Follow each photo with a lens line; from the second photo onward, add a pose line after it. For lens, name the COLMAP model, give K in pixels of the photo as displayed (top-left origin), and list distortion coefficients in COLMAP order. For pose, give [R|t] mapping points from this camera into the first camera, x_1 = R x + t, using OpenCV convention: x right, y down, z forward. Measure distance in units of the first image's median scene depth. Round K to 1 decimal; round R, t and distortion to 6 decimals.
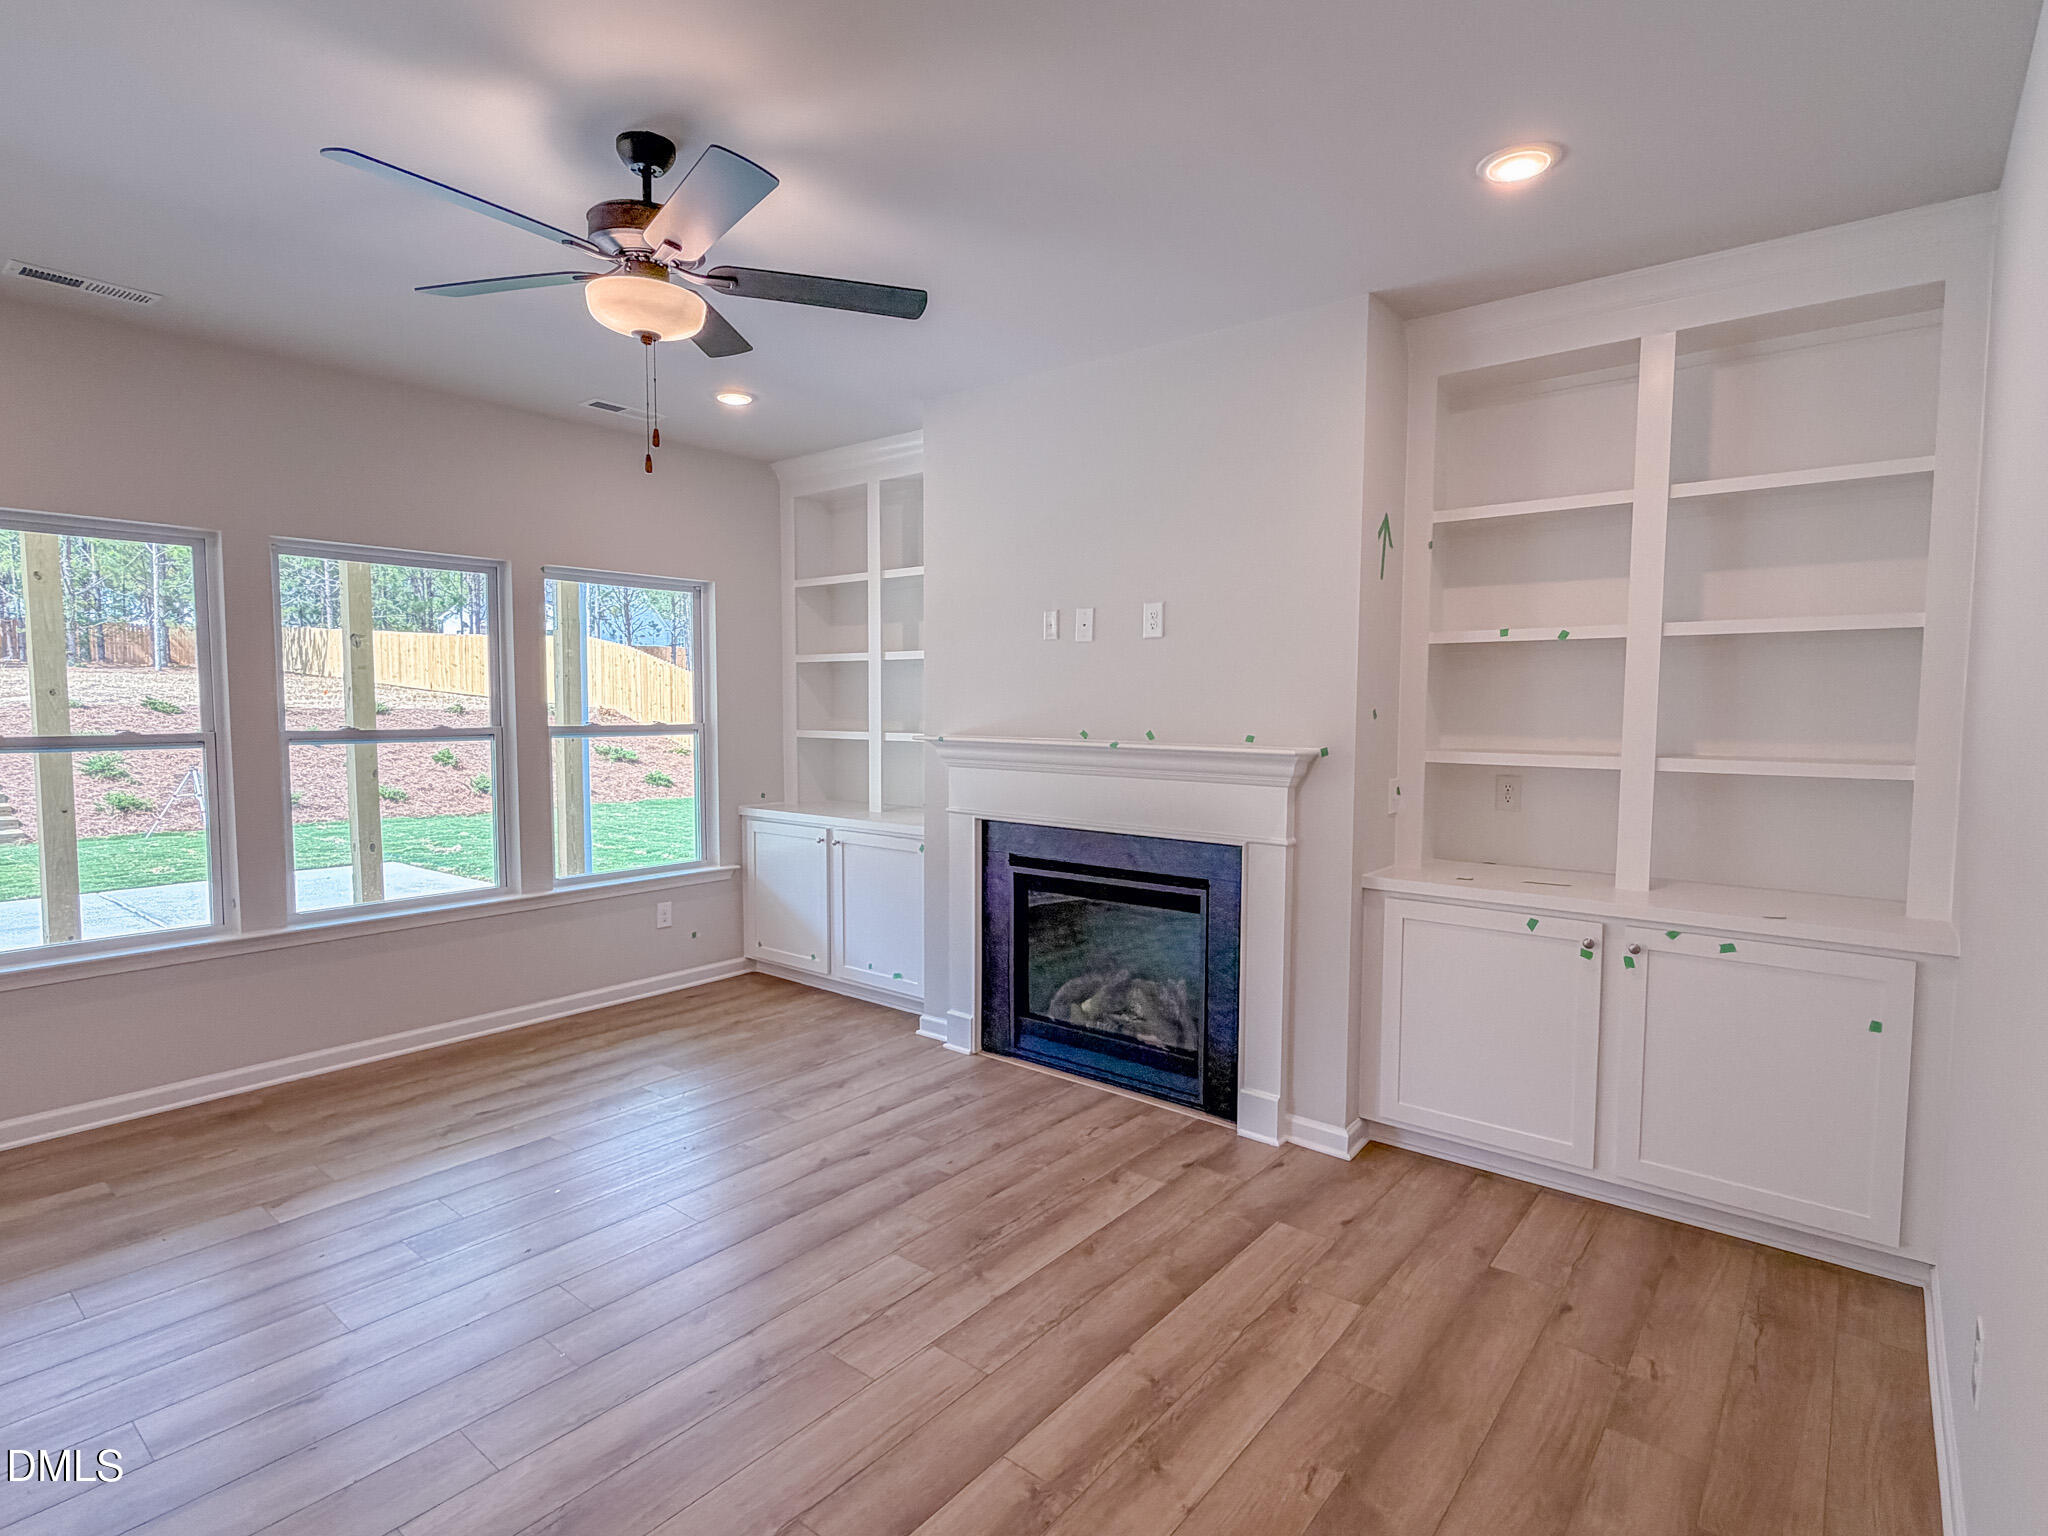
lens RADIAL K [[1044.9, 0, 1022.2], [0, 1044.9, 774.1], [0, 0, 1]] dist [-0.001225, -0.001252]
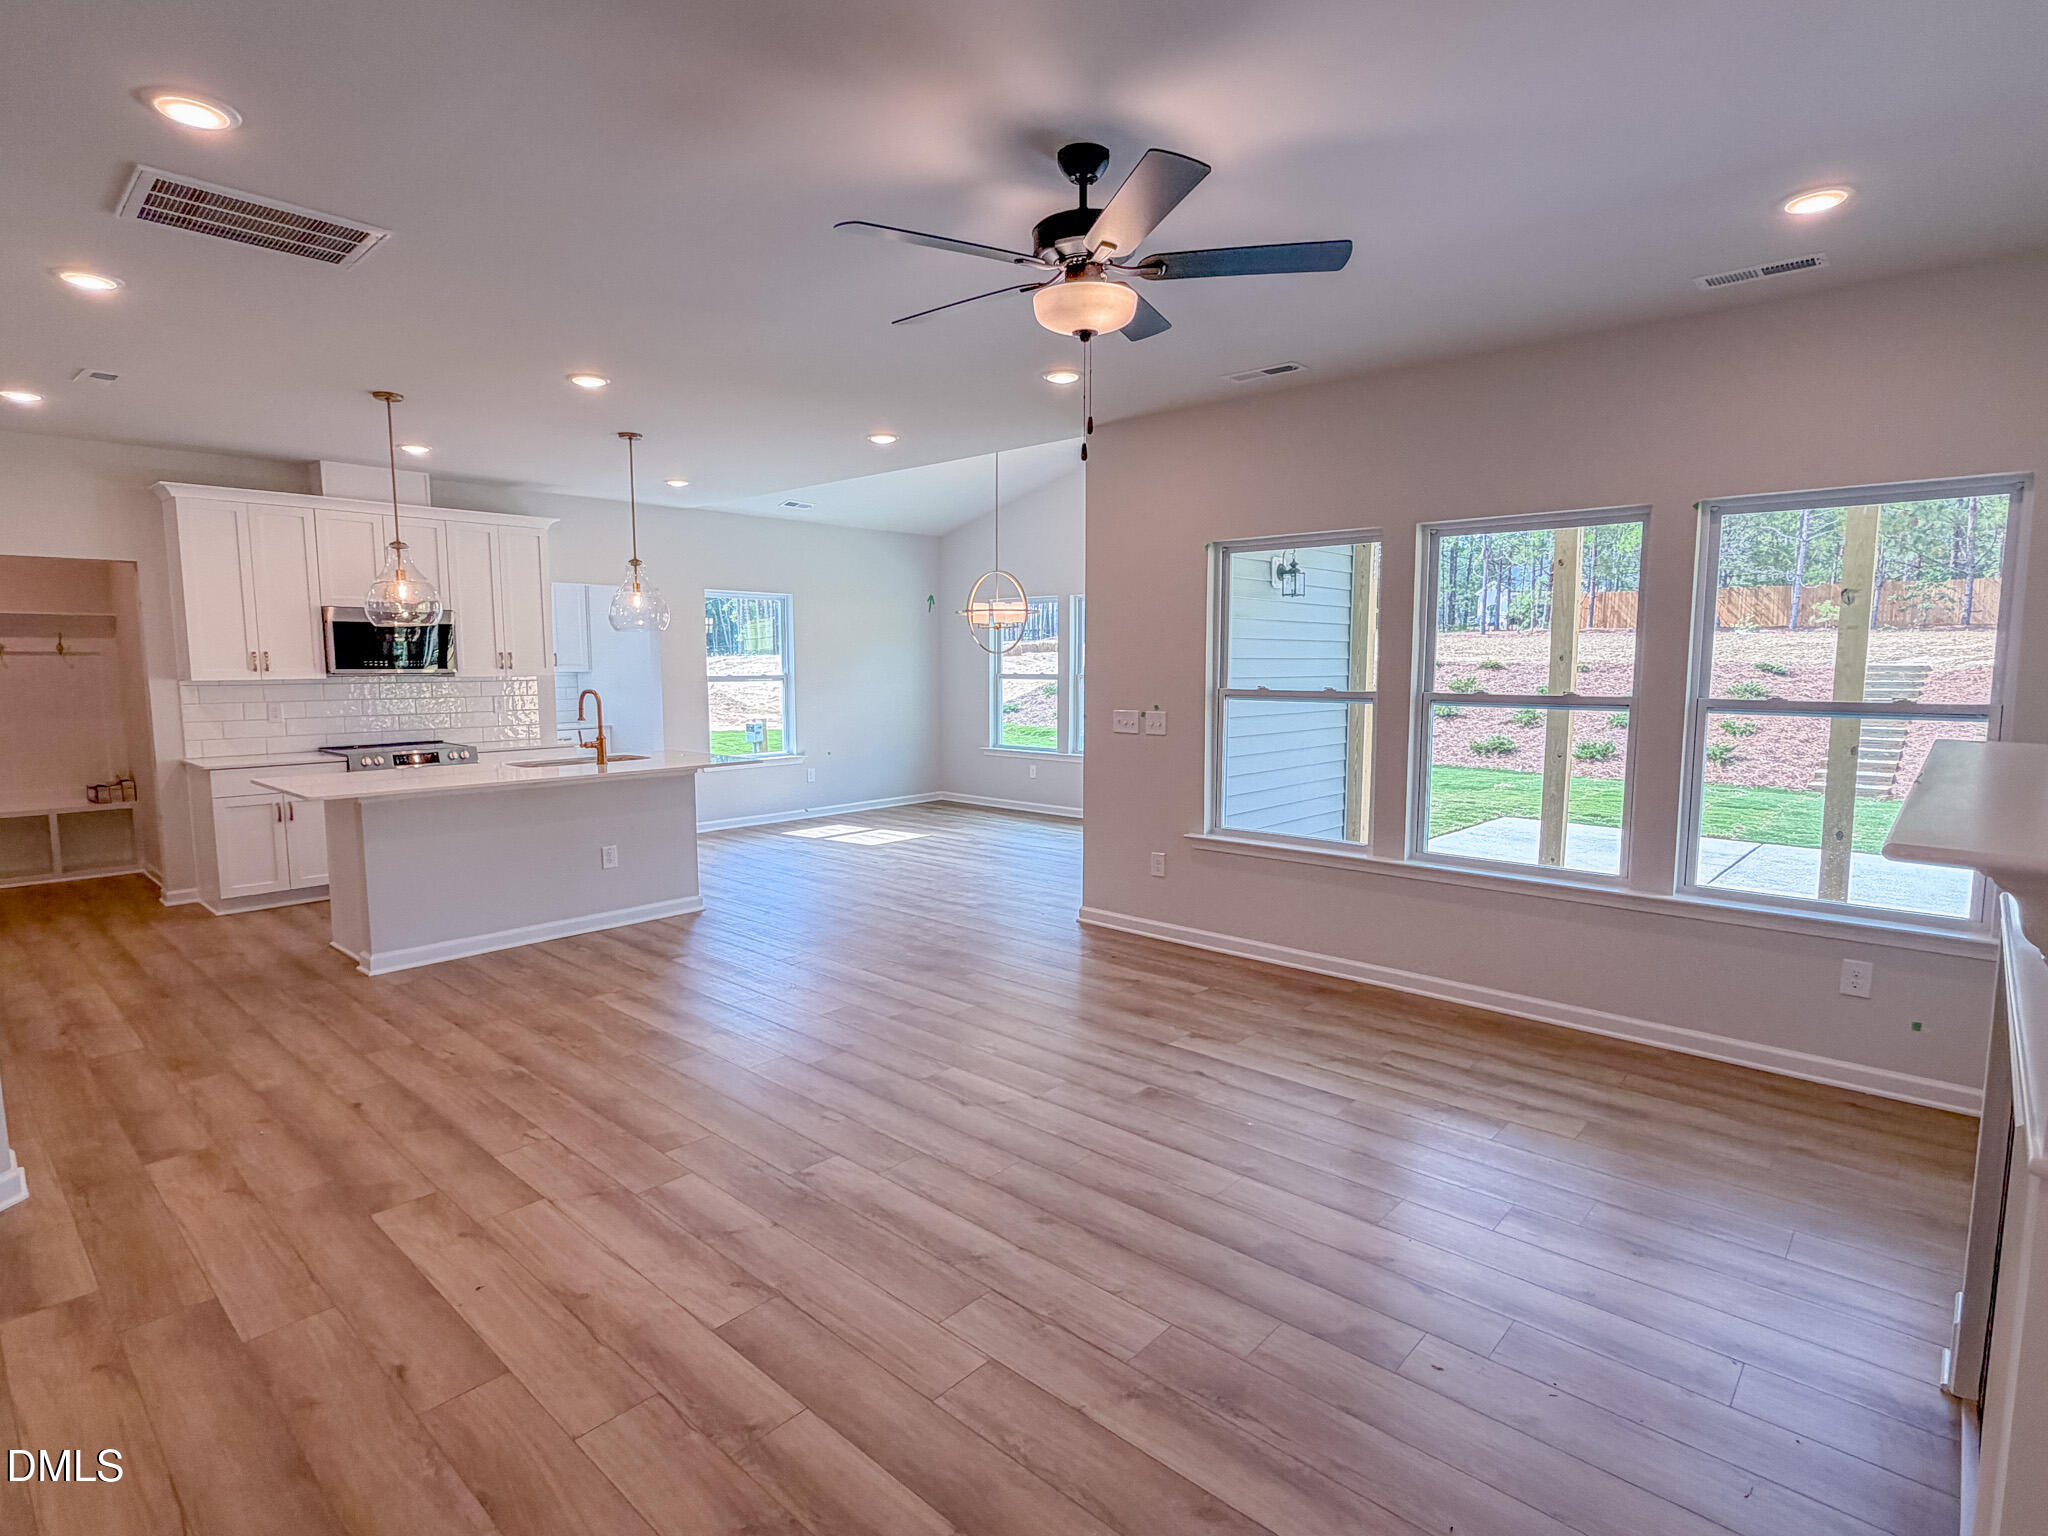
lens RADIAL K [[1044.9, 0, 1022.2], [0, 1044.9, 774.1], [0, 0, 1]] dist [-0.001225, -0.001252]
pose [[-0.060733, 0.100407, -0.993091, 0.464395], [-0.071113, 0.991964, 0.104642, -0.040665], [0.995618, 0.076977, -0.053105, 0.615228]]
